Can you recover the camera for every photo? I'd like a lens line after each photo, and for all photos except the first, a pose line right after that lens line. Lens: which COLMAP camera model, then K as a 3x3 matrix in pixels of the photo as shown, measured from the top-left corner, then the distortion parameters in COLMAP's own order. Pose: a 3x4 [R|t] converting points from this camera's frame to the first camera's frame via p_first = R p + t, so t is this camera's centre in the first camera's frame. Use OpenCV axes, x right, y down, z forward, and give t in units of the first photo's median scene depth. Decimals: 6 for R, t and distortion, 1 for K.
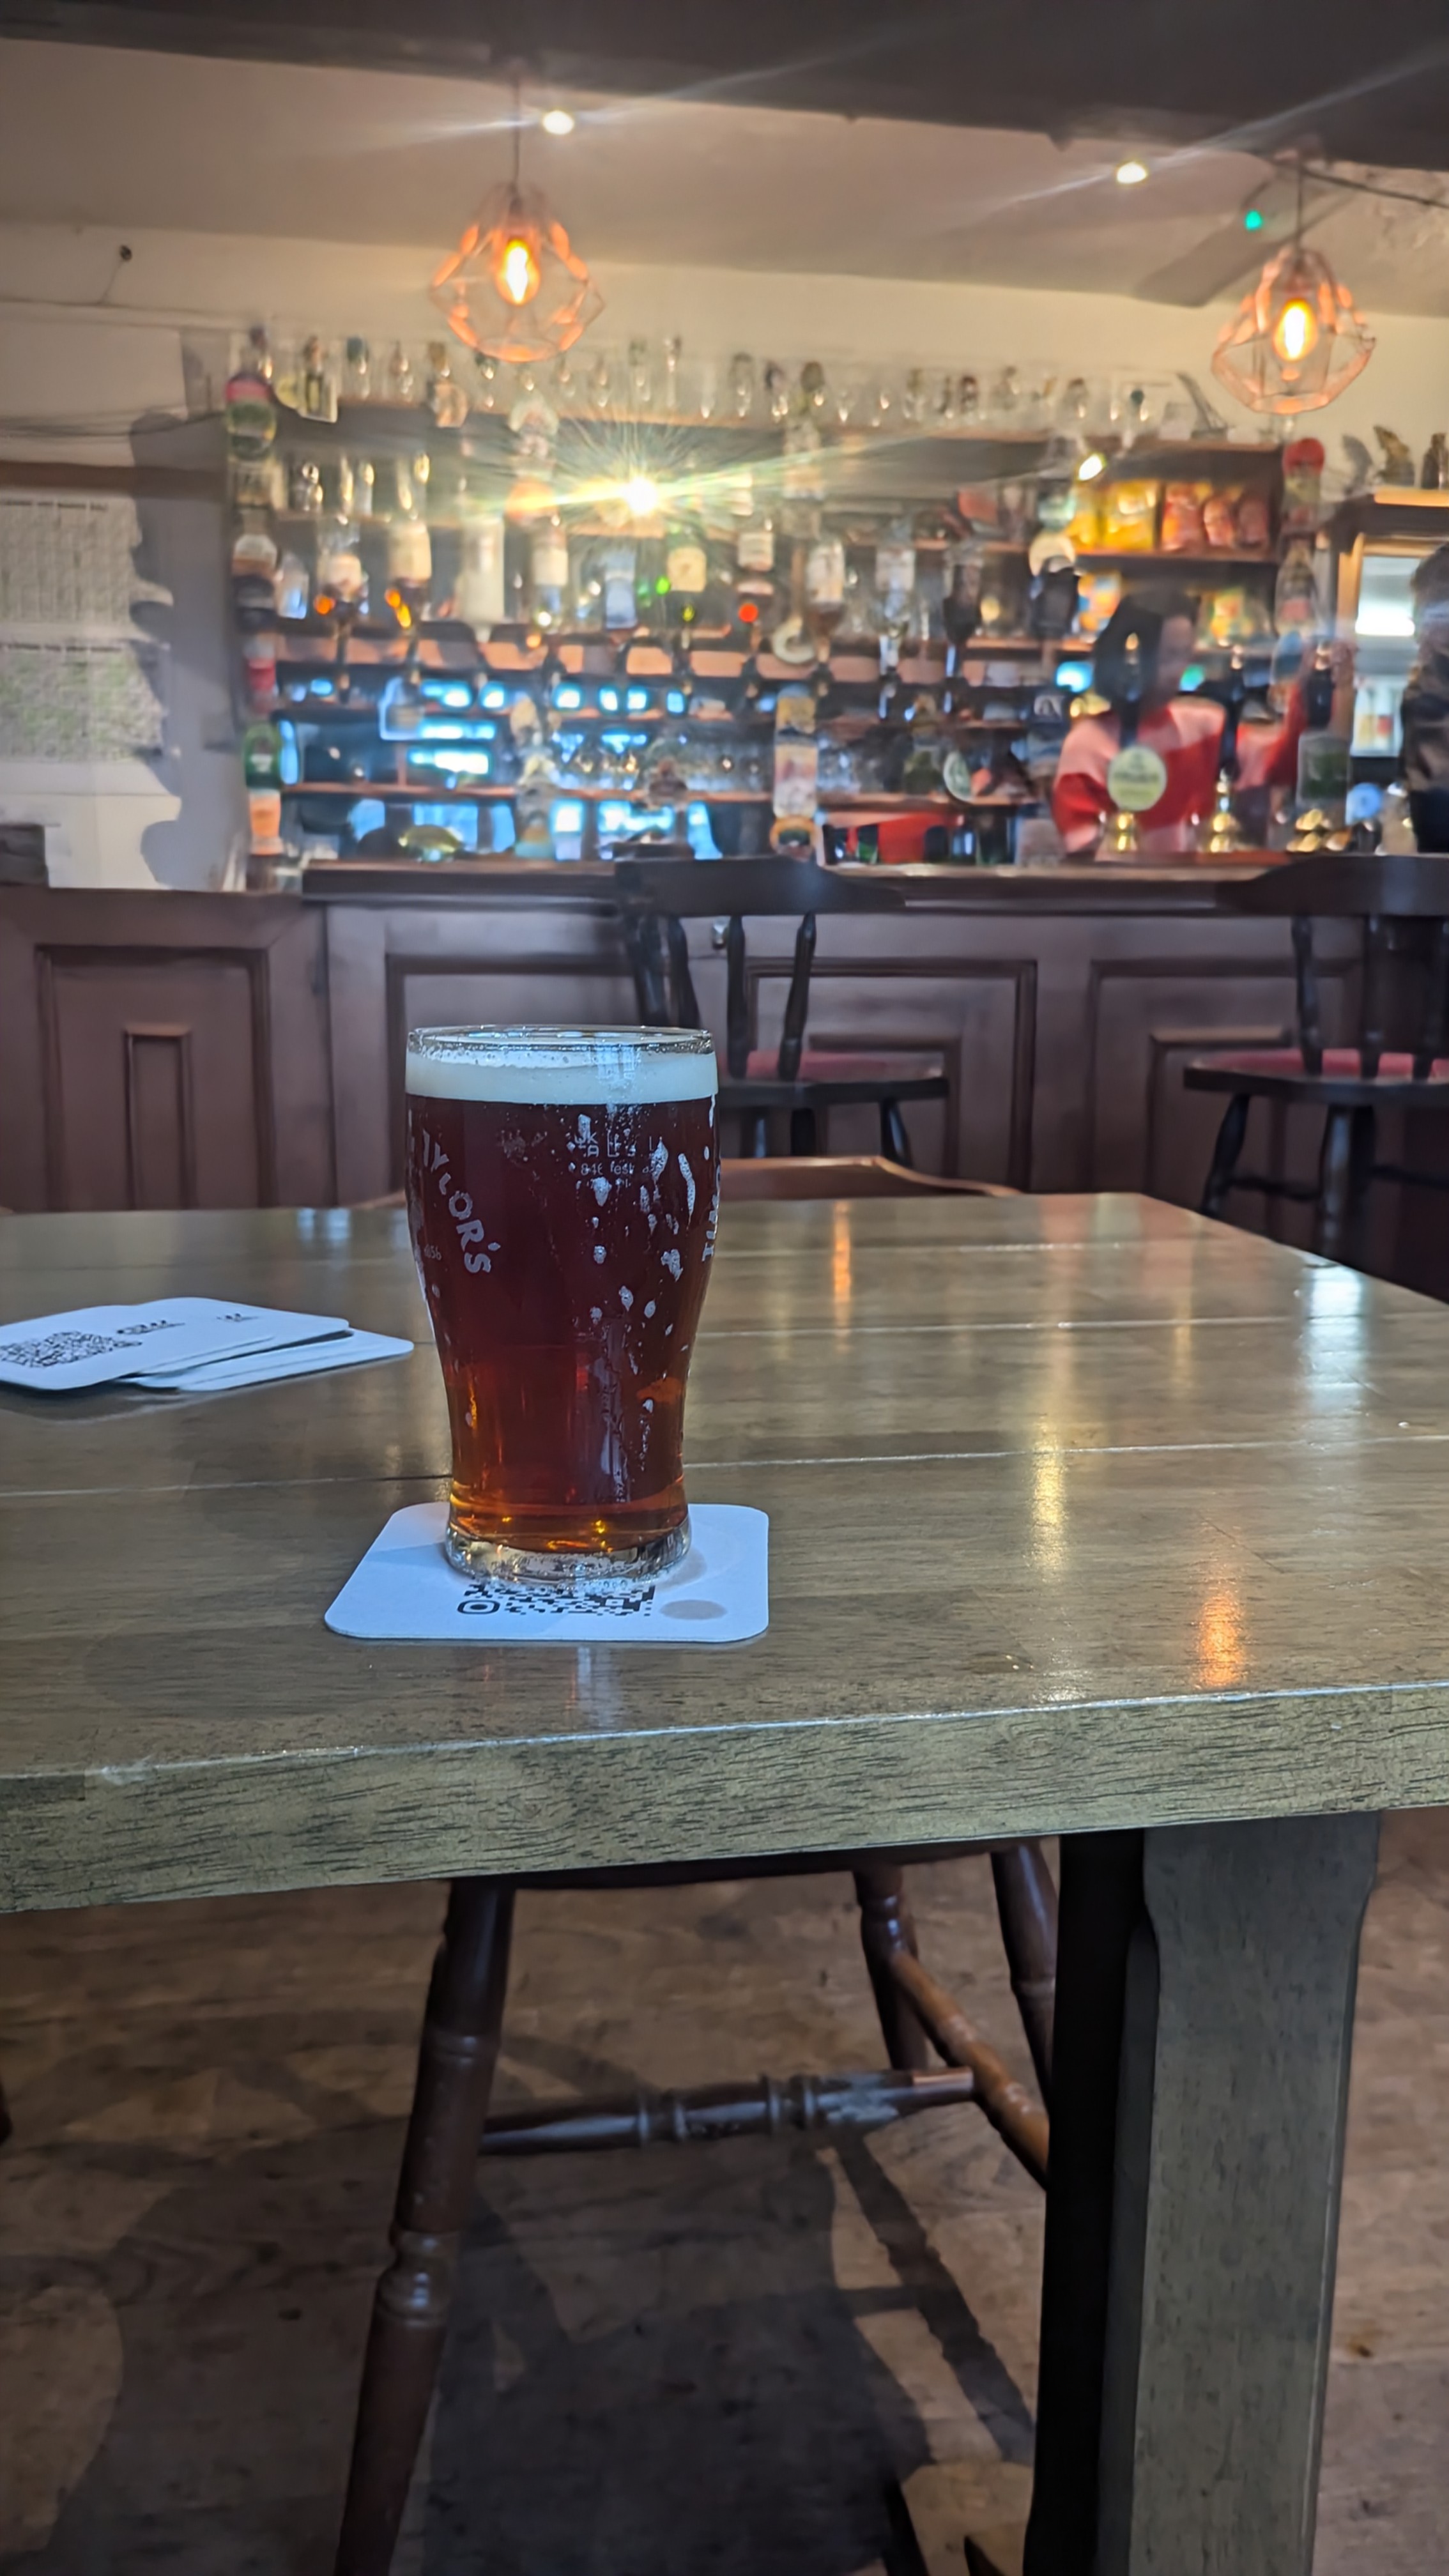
lens RADIAL K [[1874.7, 0, 724.5], [0, 1874.7, 1288.0], [0, 0, 1]] dist [0.007620, -0.002318]
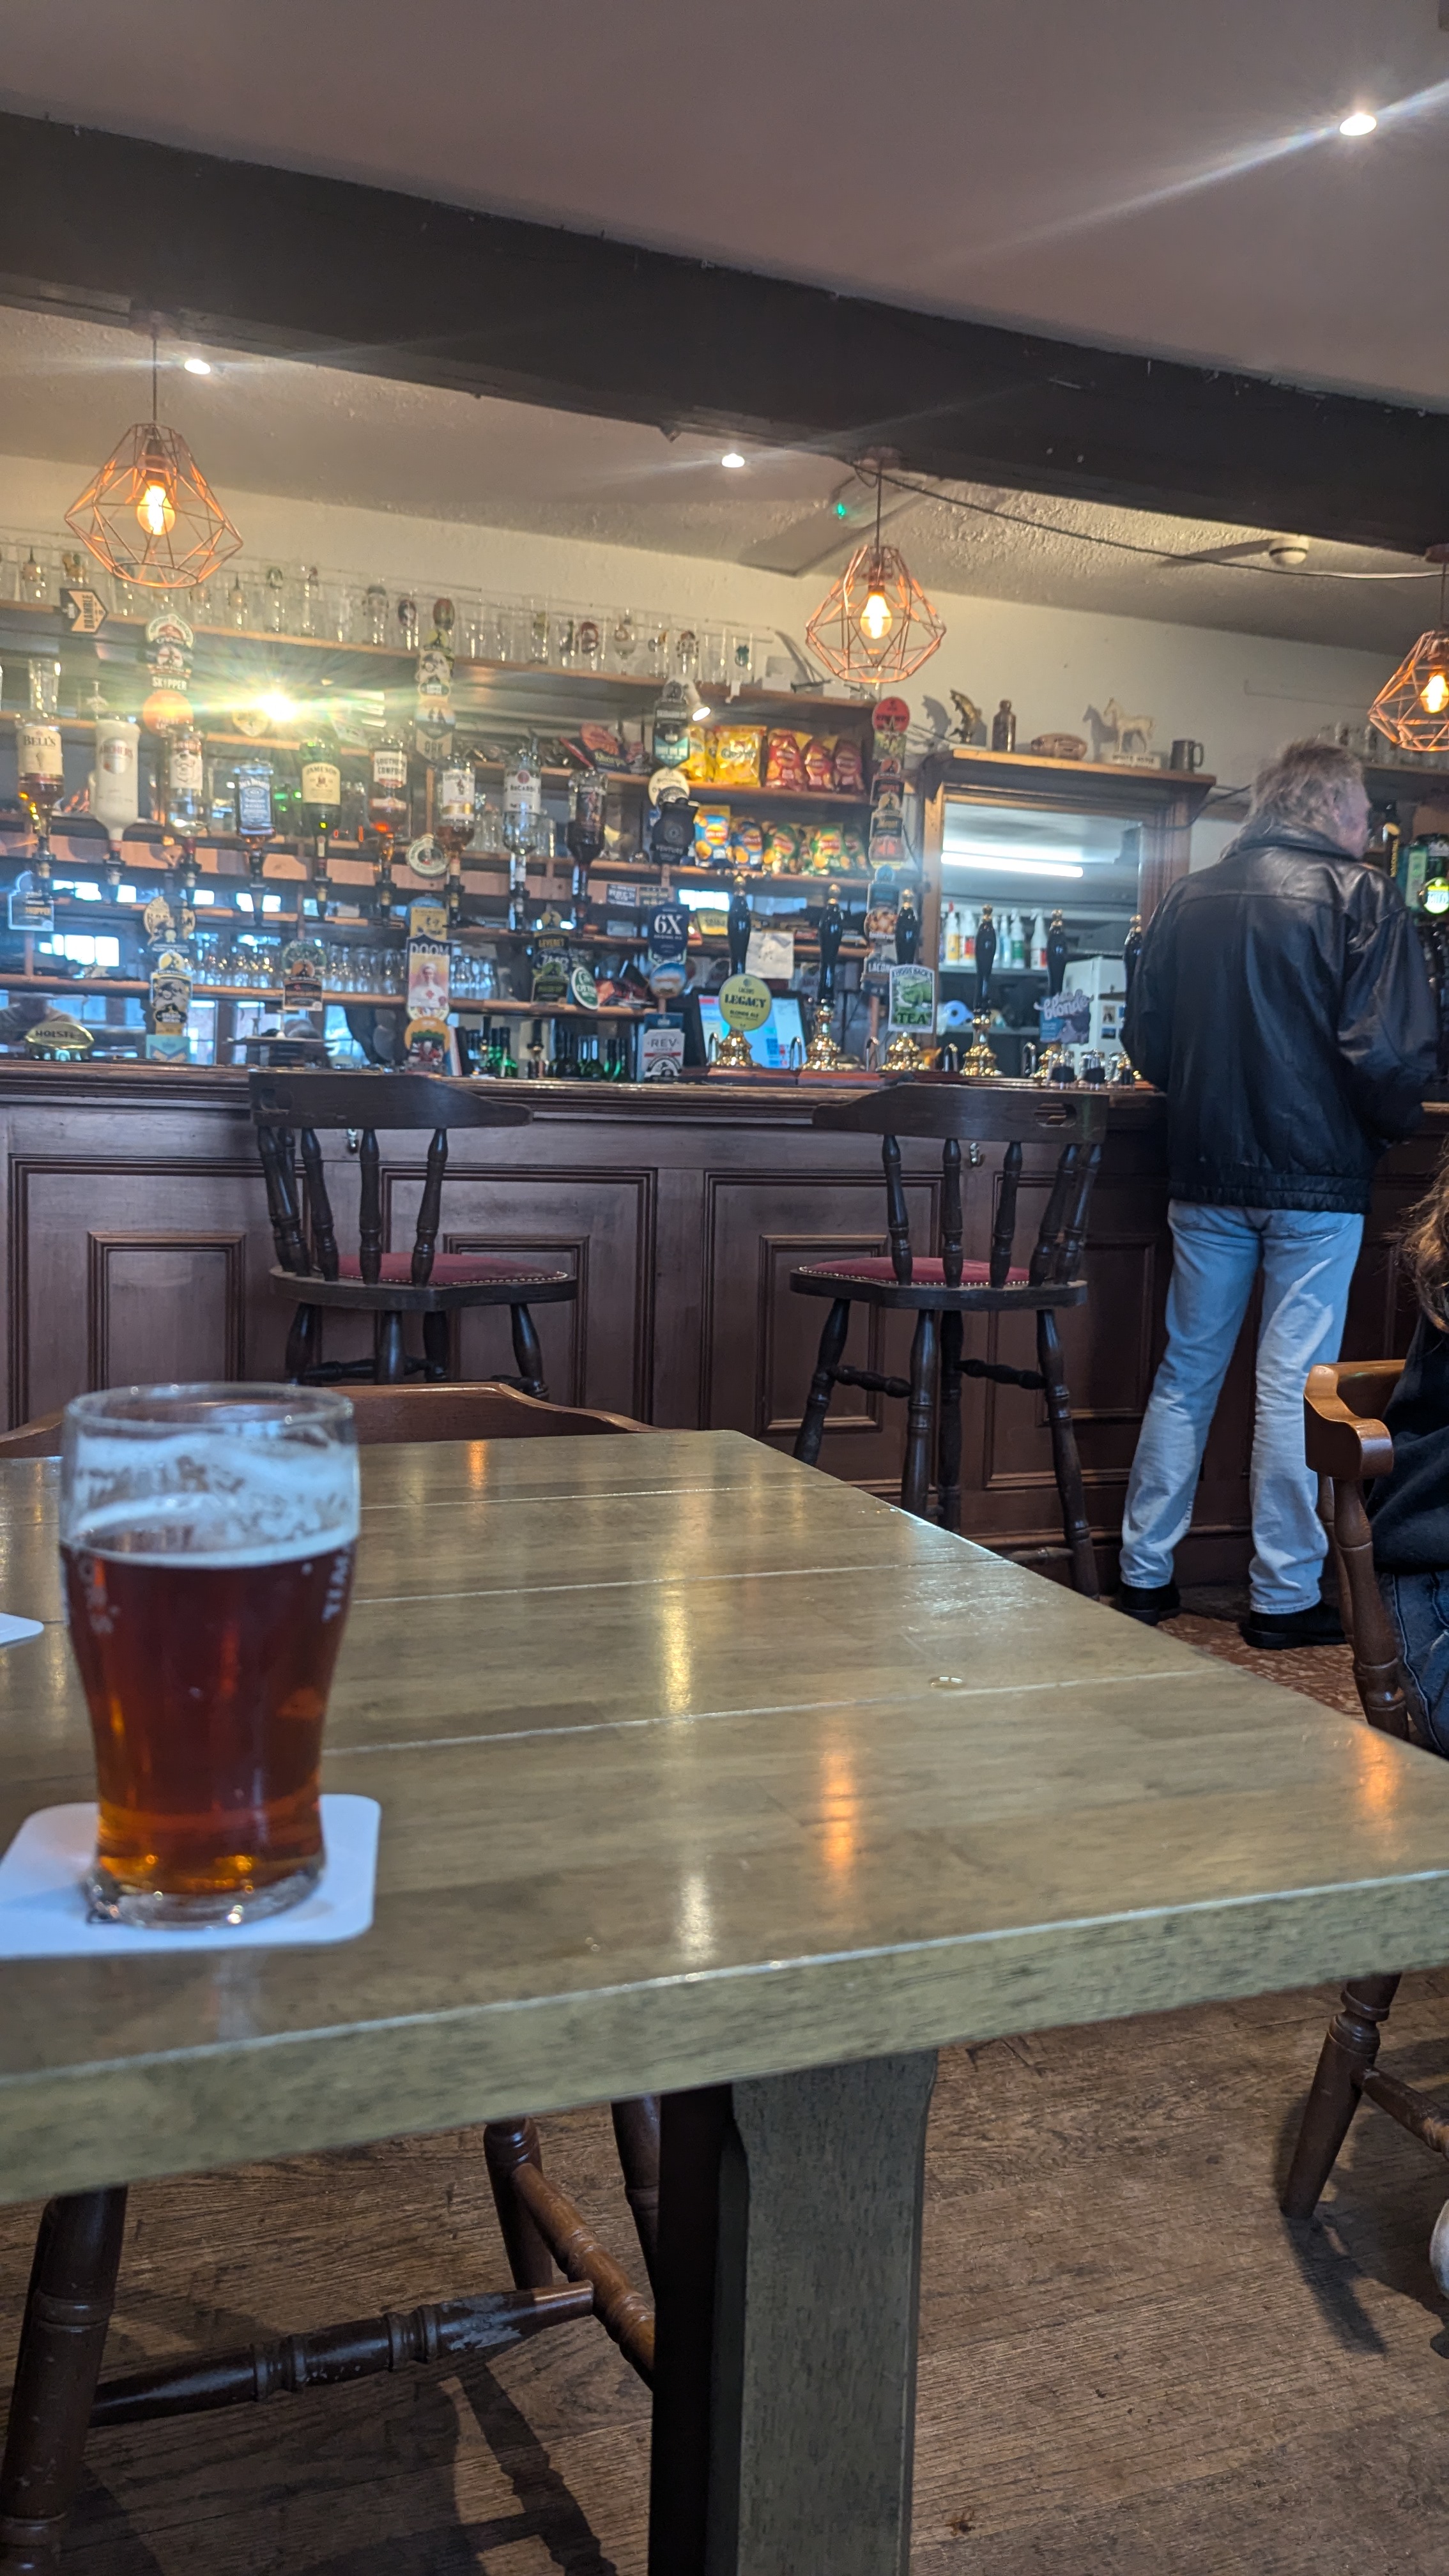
lens RADIAL K [[1823.7, 0, 708.7], [0, 1823.7, 1284.5], [0, 0, 1]] dist [0.056006, -0.060580]
pose [[0.982270, 0.003371, 0.187443, 0.001038], [0.014831, 0.995308, -0.095617, -0.008931], [-0.186885, 0.096702, 0.977611, -0.015744]]
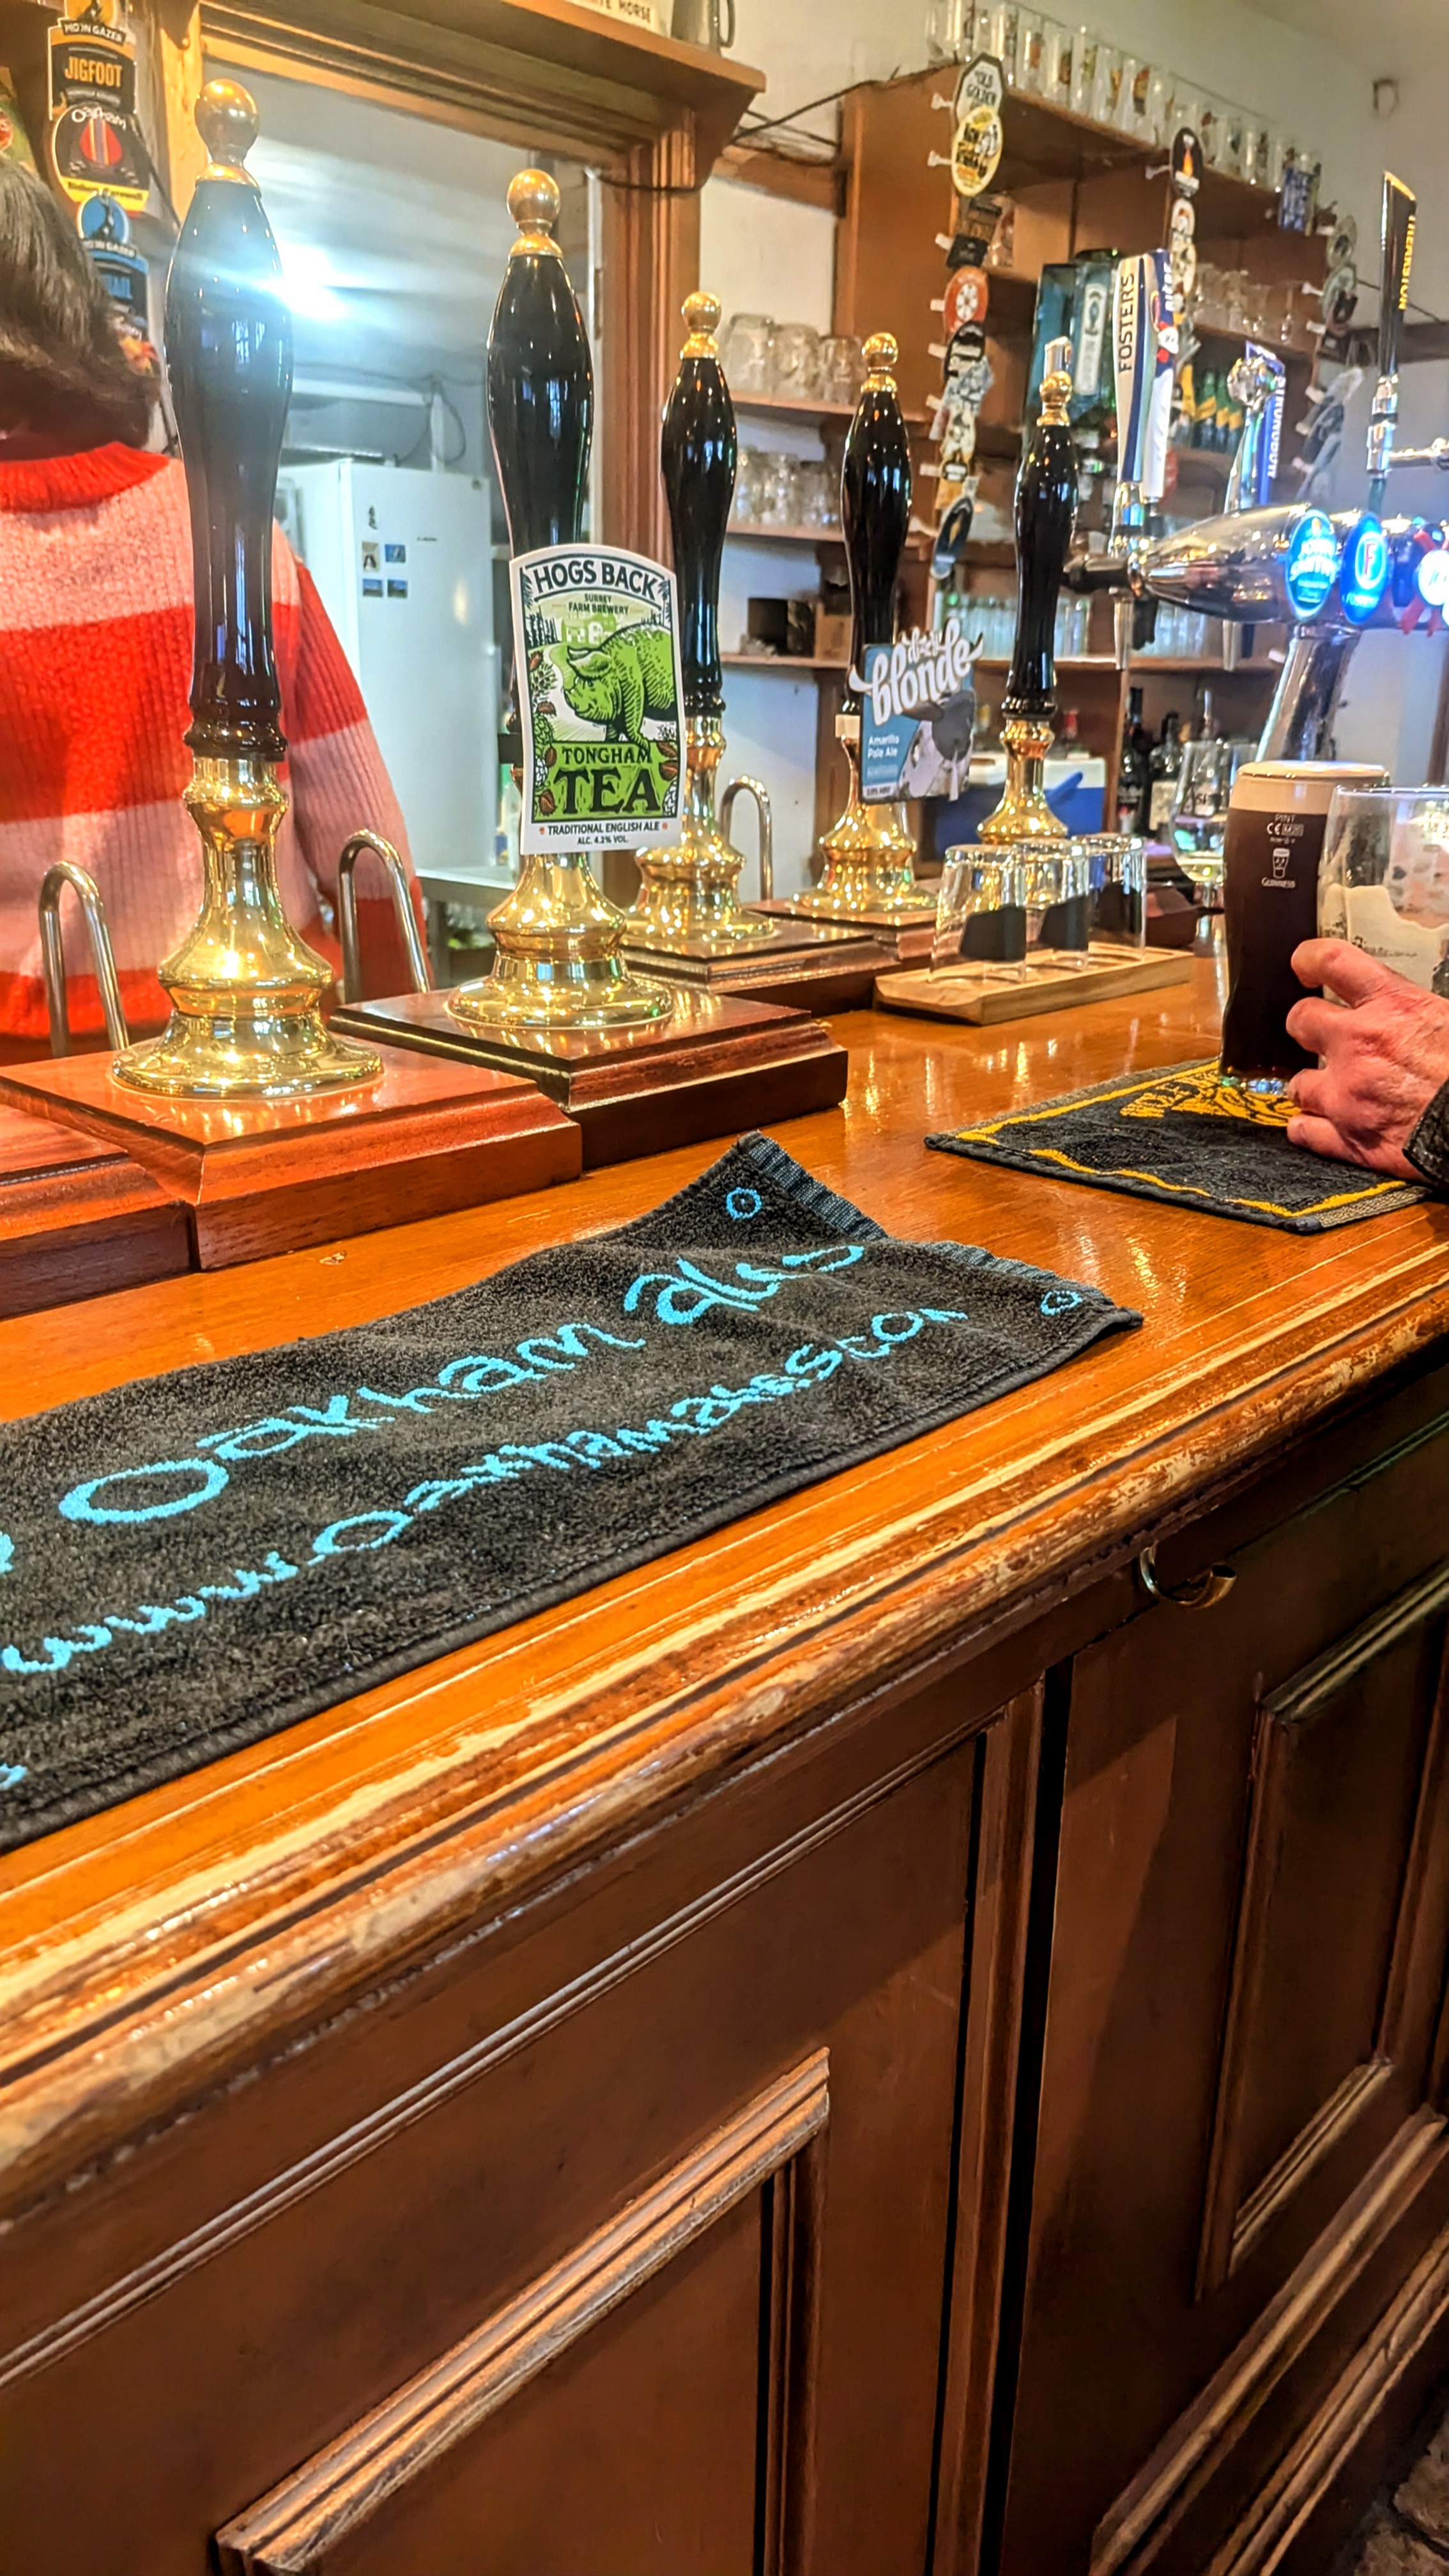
lens RADIAL K [[1874.7, 0, 724.5], [0, 1874.7, 1288.0], [0, 0, 1]] dist [0.007620, -0.002318]
pose [[0.784871, -0.190992, 0.589491, 0.290195], [0.105845, 0.978656, 0.176153, -0.417249], [-0.610553, -0.075863, 0.788334, 1.373092]]
